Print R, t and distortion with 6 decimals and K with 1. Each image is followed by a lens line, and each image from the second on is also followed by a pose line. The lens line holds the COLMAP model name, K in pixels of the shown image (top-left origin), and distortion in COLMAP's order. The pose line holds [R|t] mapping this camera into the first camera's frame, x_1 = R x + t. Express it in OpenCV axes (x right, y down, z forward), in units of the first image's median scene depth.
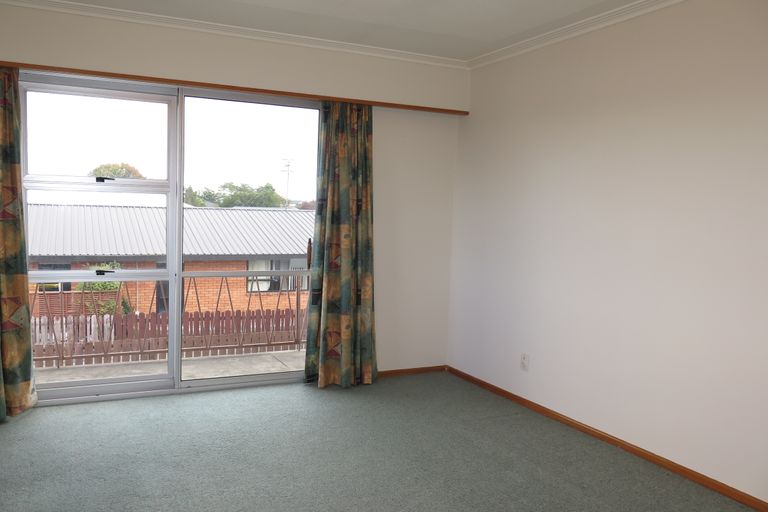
lens RADIAL K [[651.3, 0, 381.6], [0, 651.3, 256.3], [0, 0, 1]] dist [-0.013539, 0.002182]
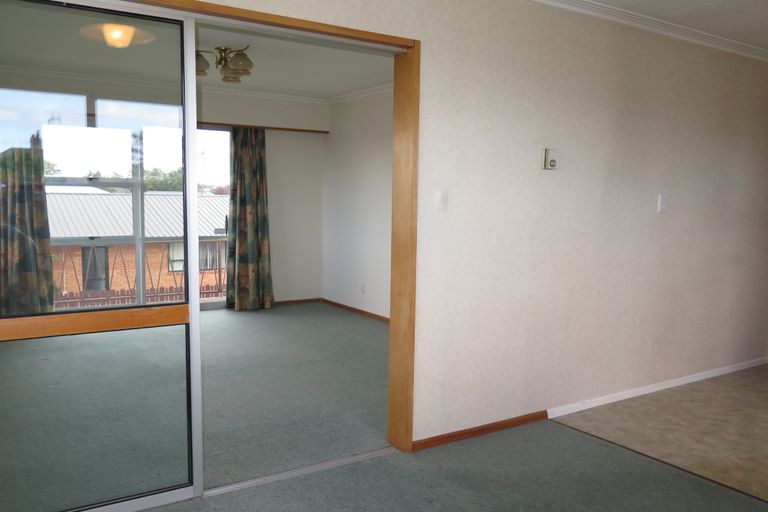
lens RADIAL K [[651.3, 0, 388.3], [0, 651.3, 273.5], [0, 0, 1]] dist [-0.013539, 0.002182]
pose [[0.990825, -0.027536, 0.132317, 0.062940], [0.020567, 0.998343, 0.053748, 0.036052], [-0.133578, -0.050534, 0.989749, -0.595115]]
